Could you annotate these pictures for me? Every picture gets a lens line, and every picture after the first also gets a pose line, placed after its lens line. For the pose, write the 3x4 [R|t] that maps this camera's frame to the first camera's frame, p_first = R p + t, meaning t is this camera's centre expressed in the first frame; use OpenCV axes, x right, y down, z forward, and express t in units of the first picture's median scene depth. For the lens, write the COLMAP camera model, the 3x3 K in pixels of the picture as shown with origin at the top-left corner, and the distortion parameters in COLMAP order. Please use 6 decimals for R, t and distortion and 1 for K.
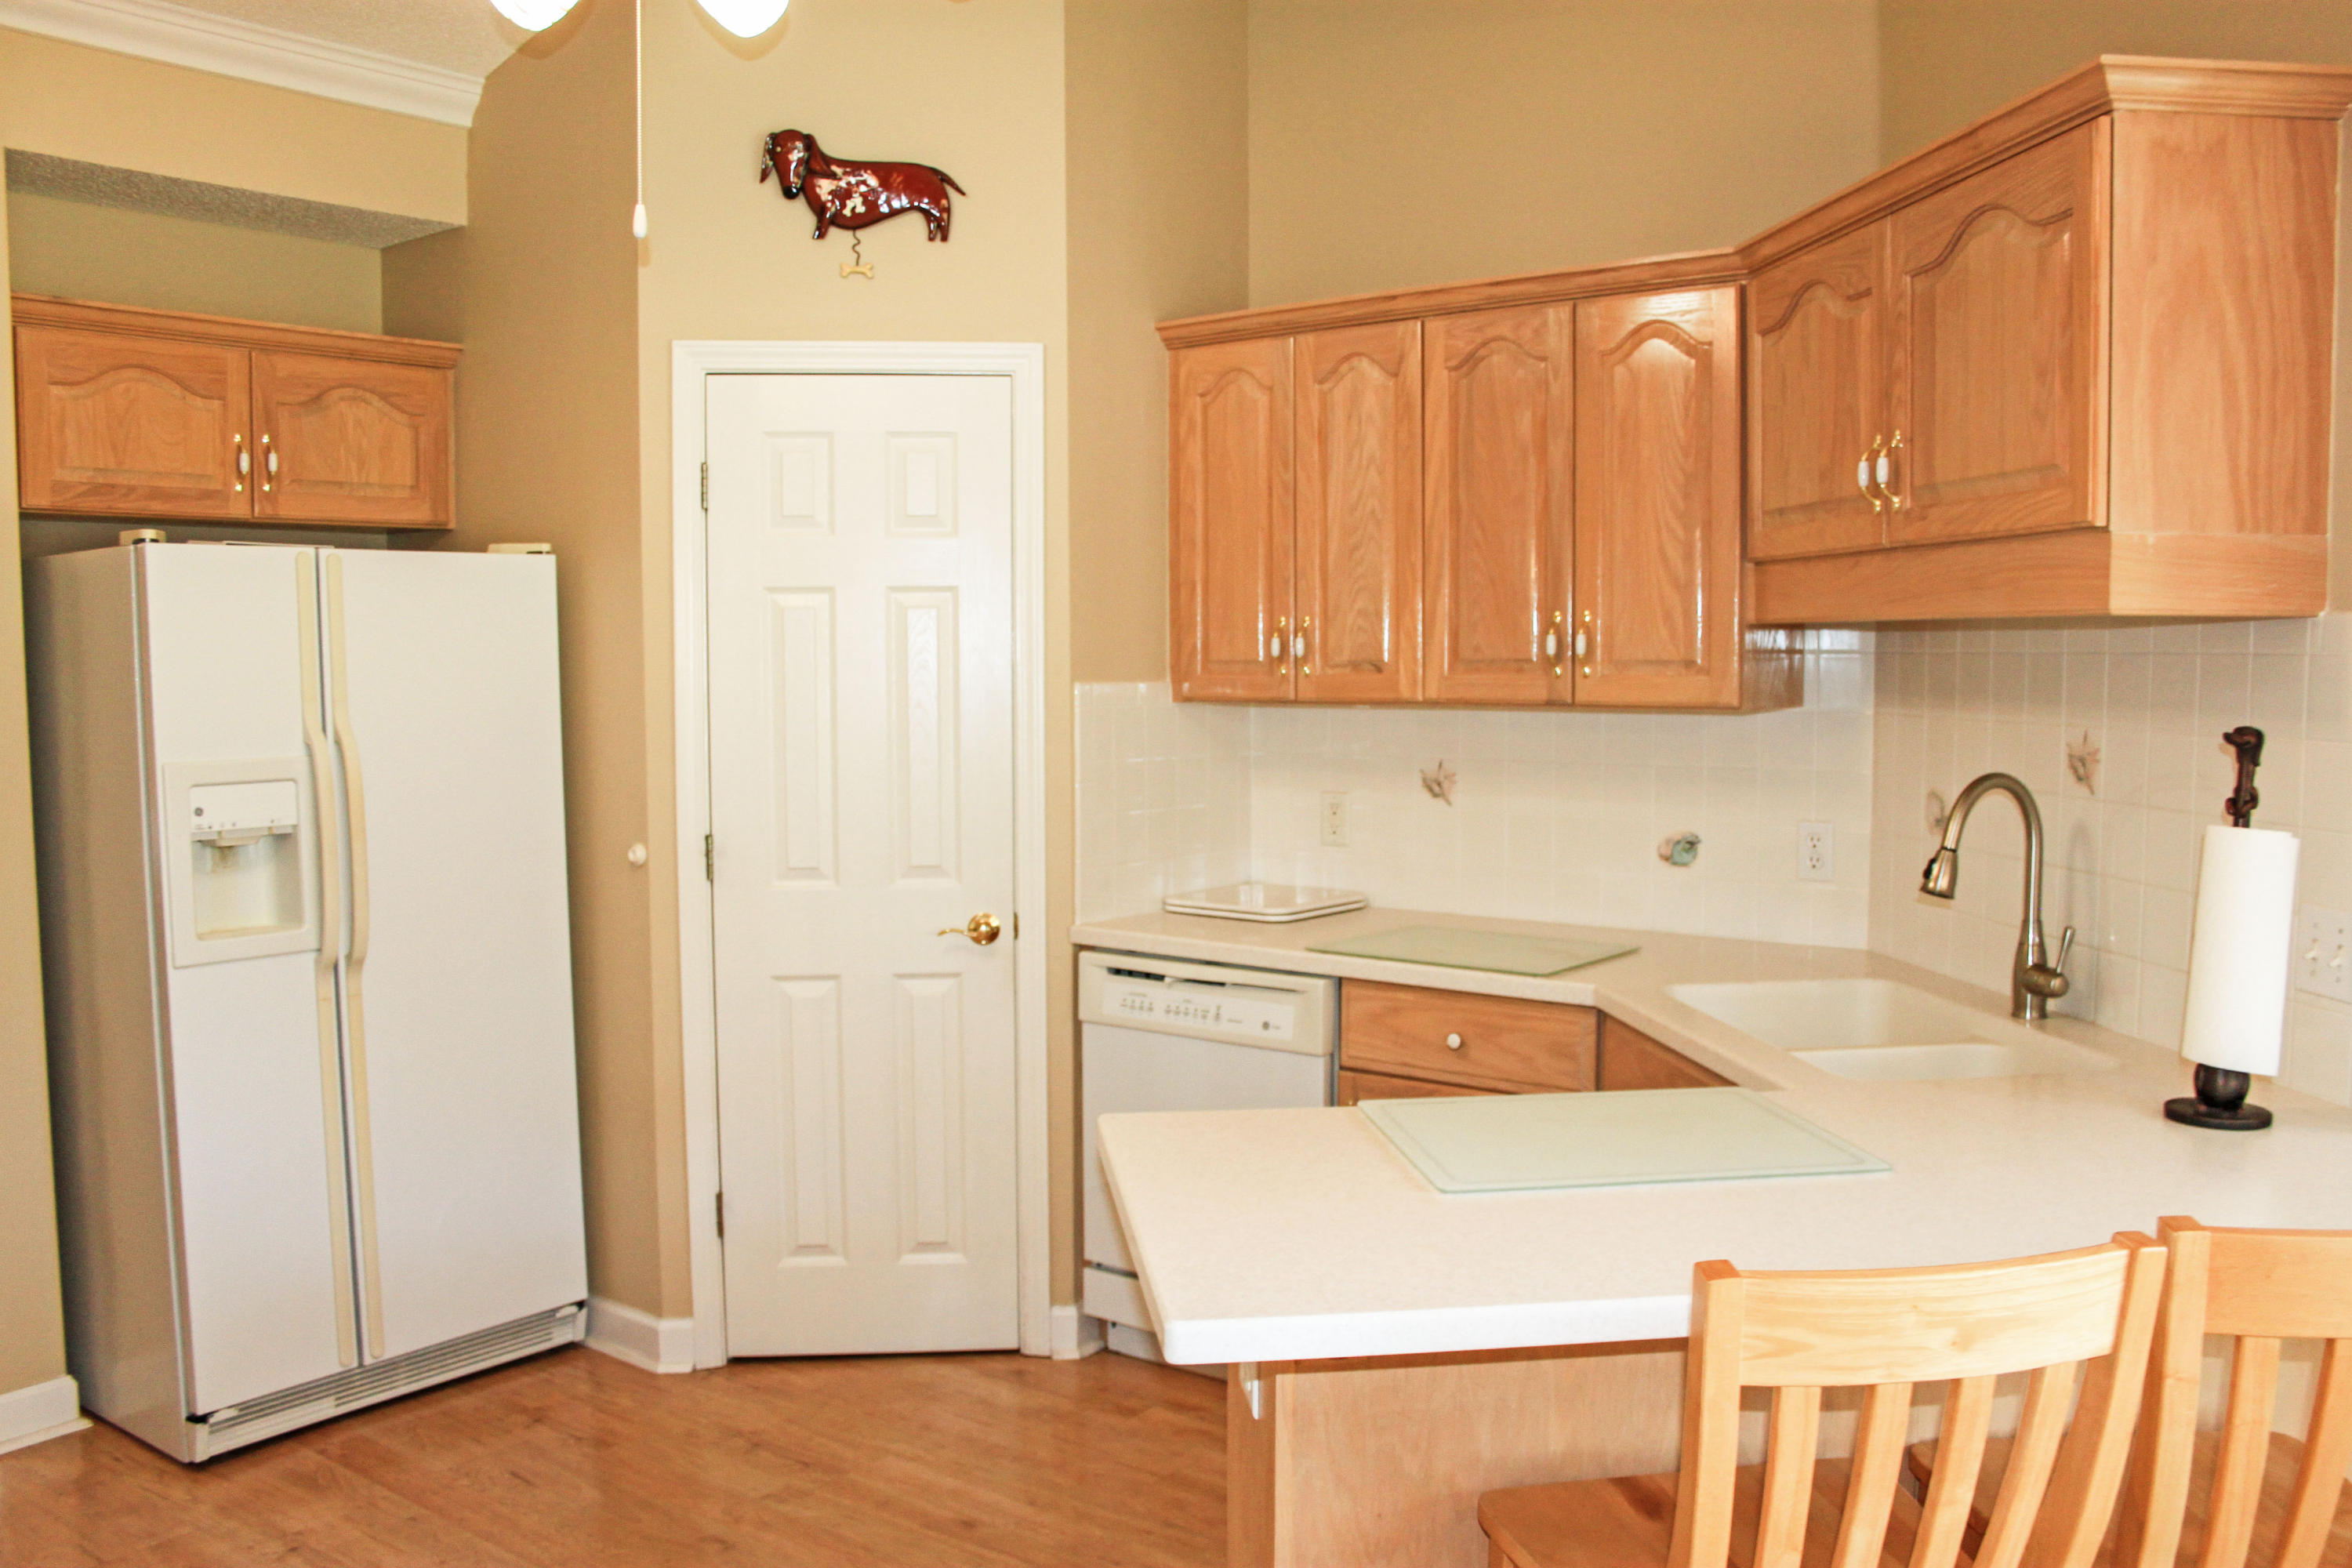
lens RADIAL K [[1960.9, 0, 1184.3], [0, 1960.9, 772.8], [0, 0, 1]] dist [-0.151753, 0.123505]
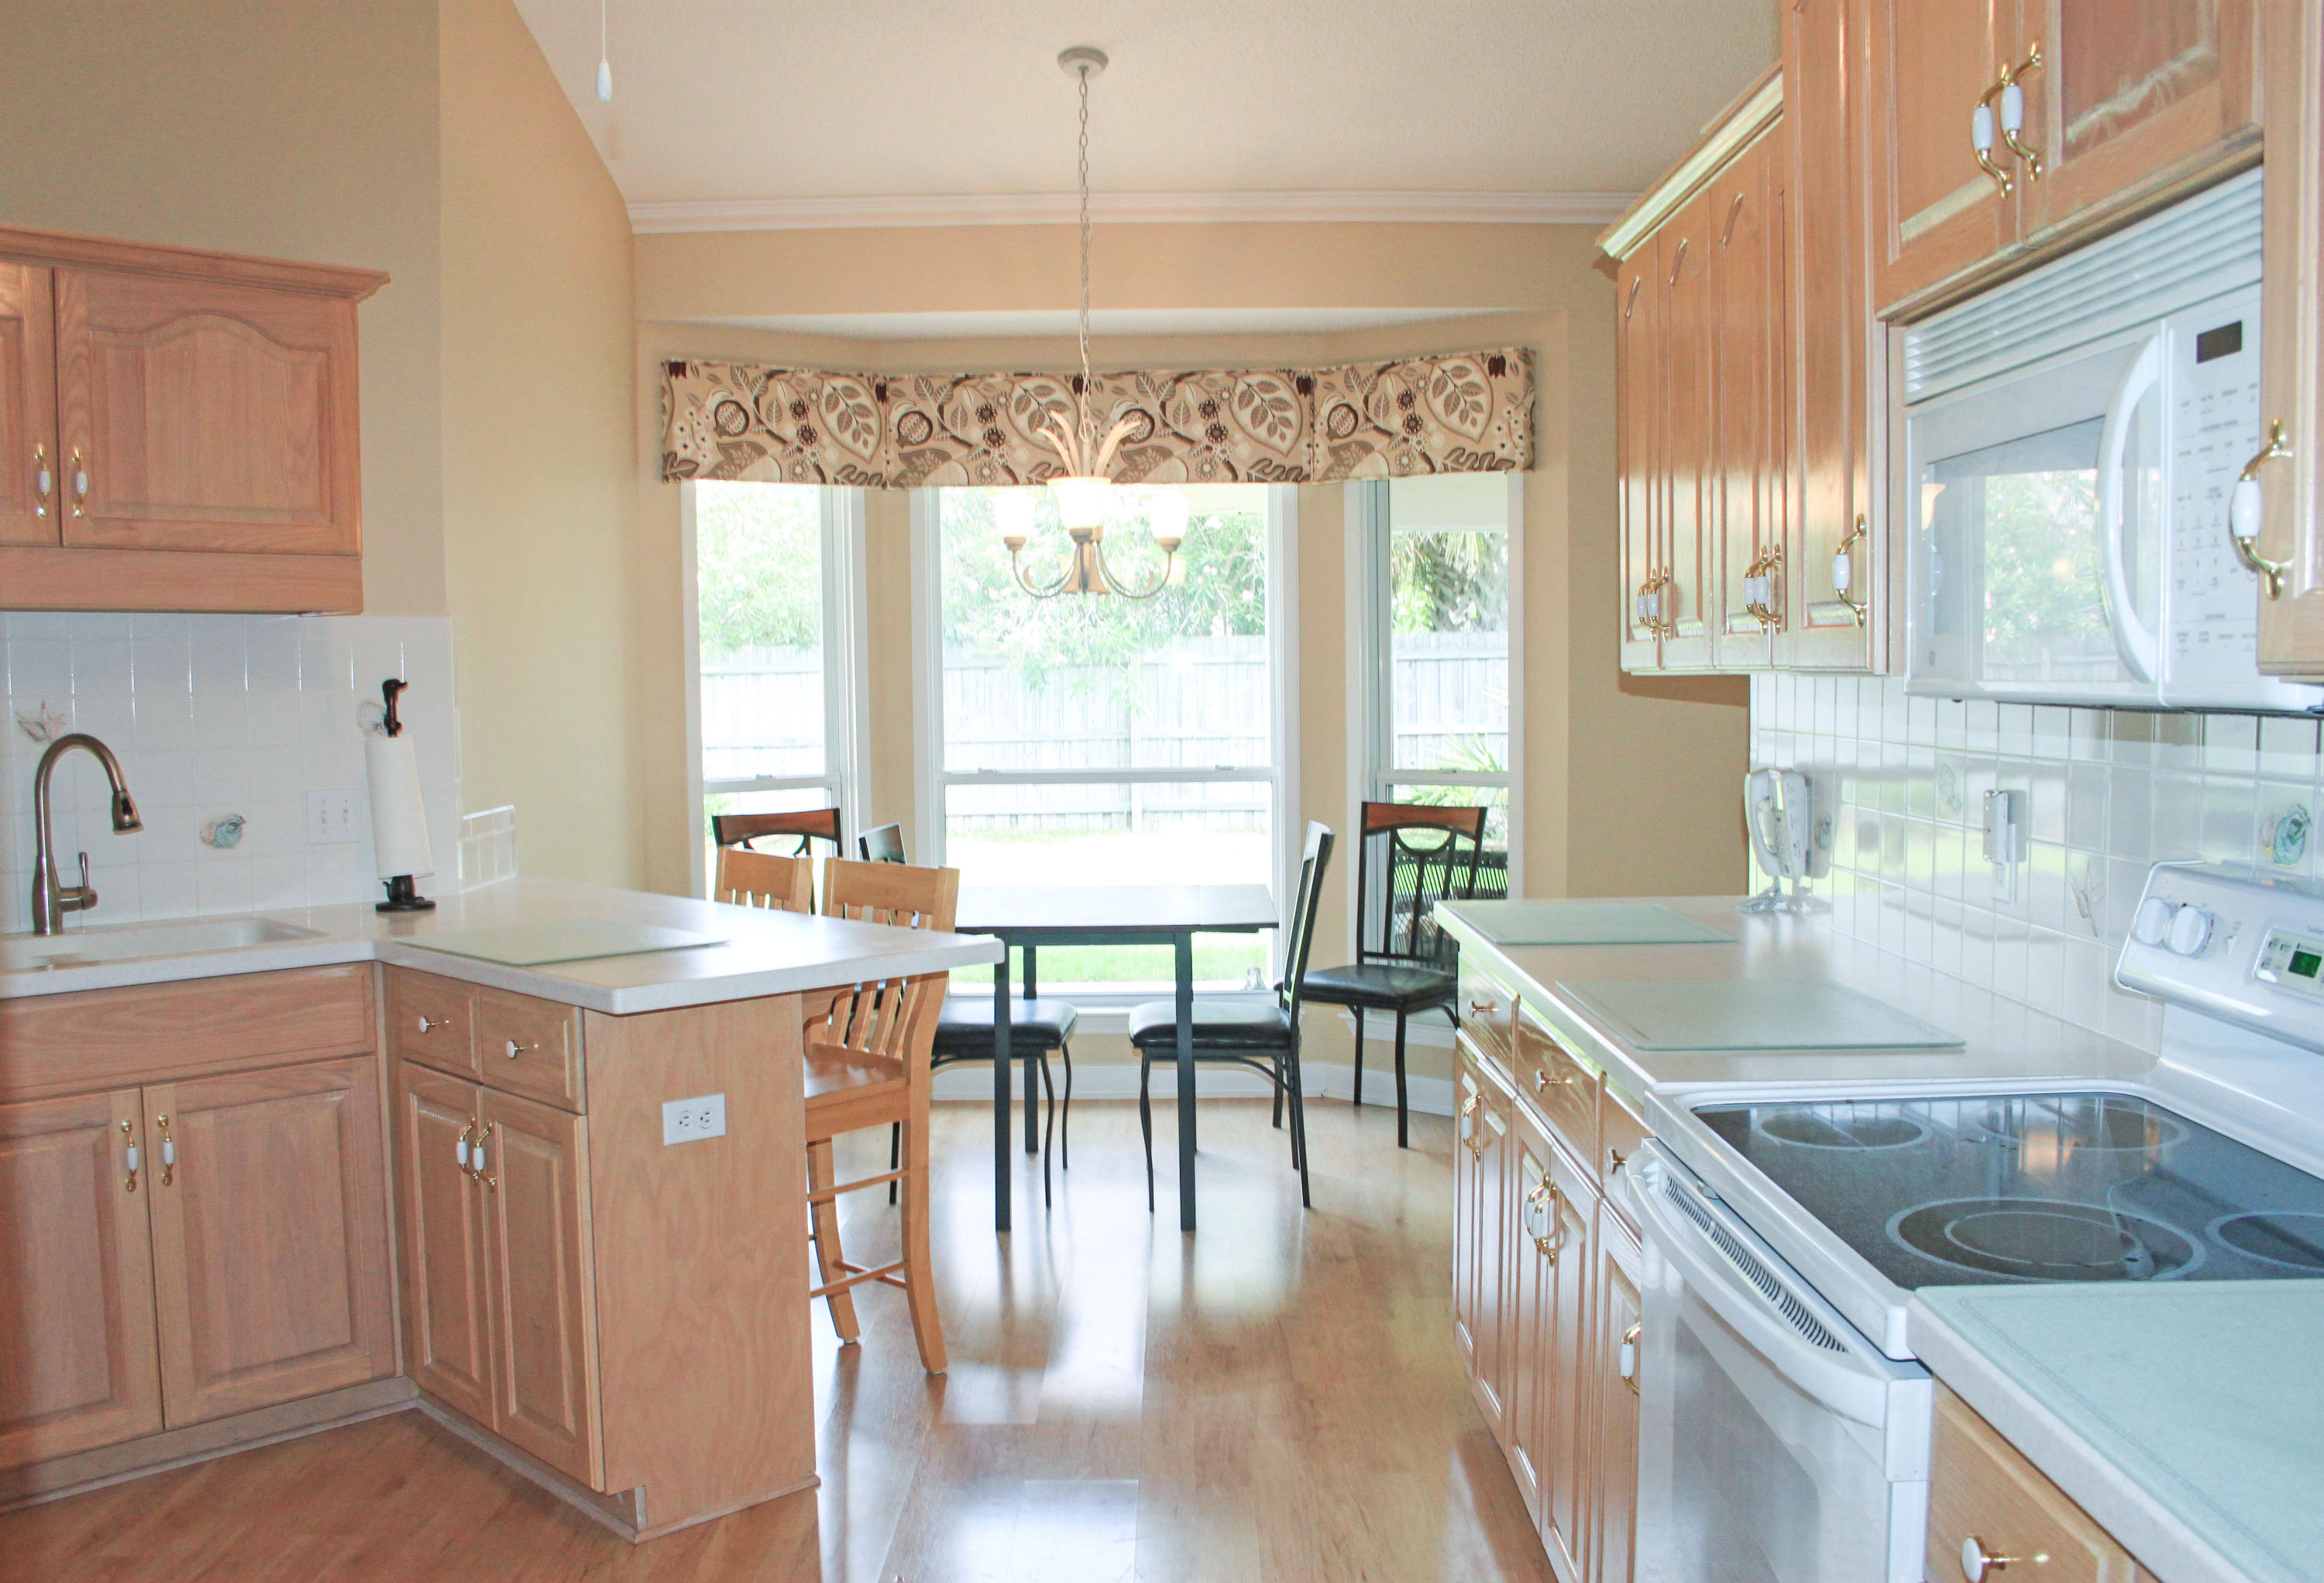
lens RADIAL K [[1984.0, 0, 1142.7], [0, 1984.0, 806.9], [0, 0, 1]] dist [-0.111237, 0.056623]
pose [[-0.611670, -0.038795, 0.790162, -0.797010], [0.066032, 0.992808, 0.099861, -0.025040], [-0.788353, 0.113258, -0.604709, 0.966699]]
